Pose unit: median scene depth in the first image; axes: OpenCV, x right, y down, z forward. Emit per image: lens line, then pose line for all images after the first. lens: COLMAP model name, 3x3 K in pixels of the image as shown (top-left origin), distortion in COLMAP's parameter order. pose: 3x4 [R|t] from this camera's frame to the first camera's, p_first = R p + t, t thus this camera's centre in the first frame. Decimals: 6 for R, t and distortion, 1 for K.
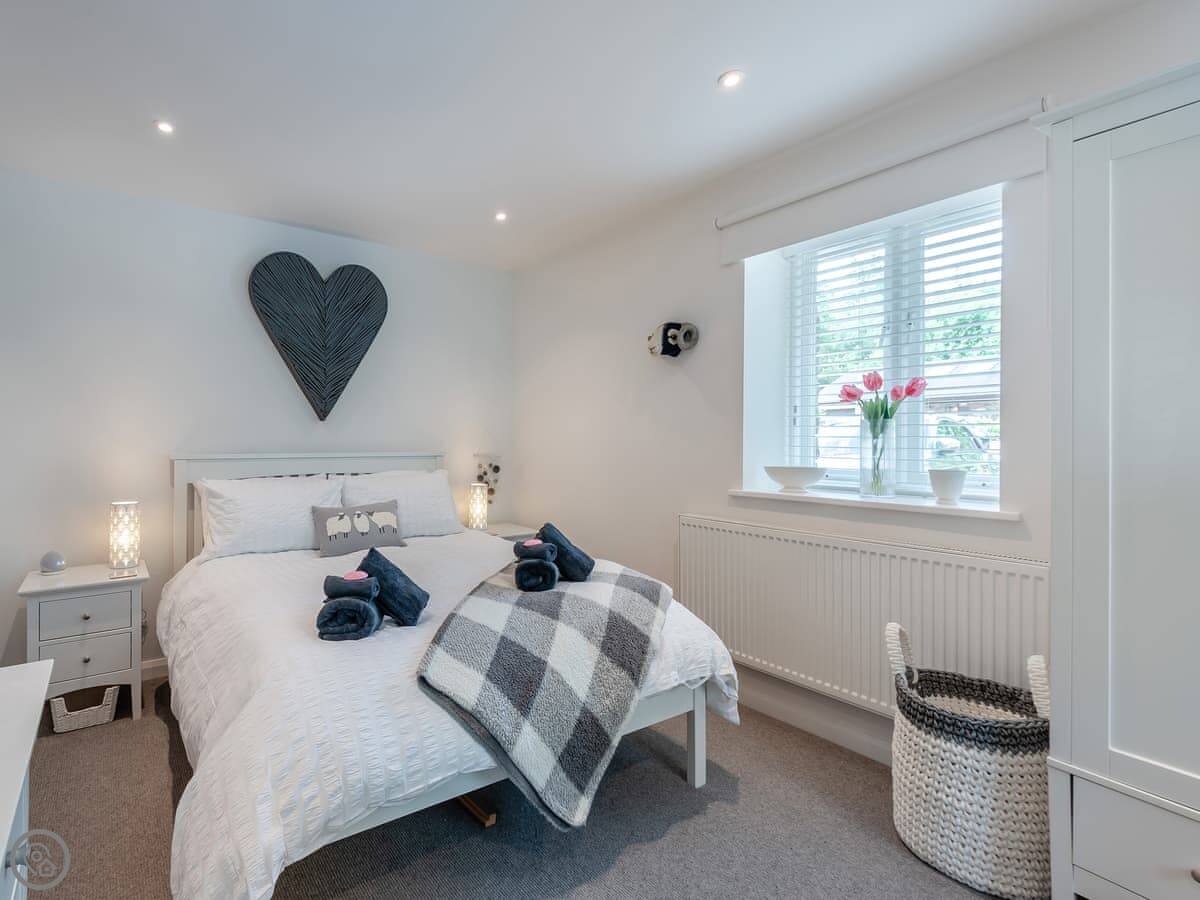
lens RADIAL K [[551.1, 0, 615.3], [0, 551.1, 446.0], [0, 0, 1]] dist [0.025615, -0.014099]
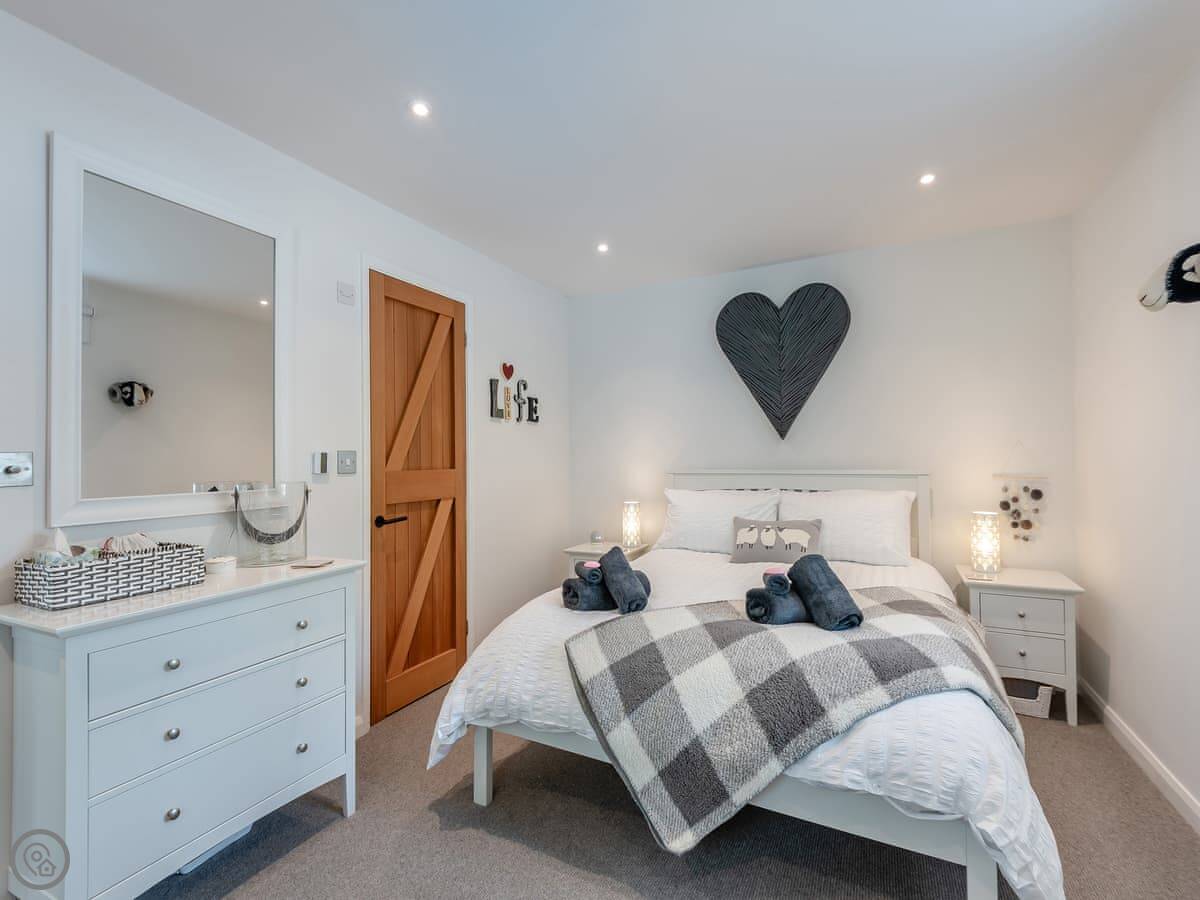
lens RADIAL K [[609.2, 0, 600.0], [0, 609.2, 450.0], [0, 0, 1]] dist [0.003403, 0.000709]
pose [[0.436830, -0.016614, -0.899391, 0.505220], [0.000216, 0.999831, -0.018365, -0.004990], [0.899544, 0.007828, 0.436760, 0.238455]]
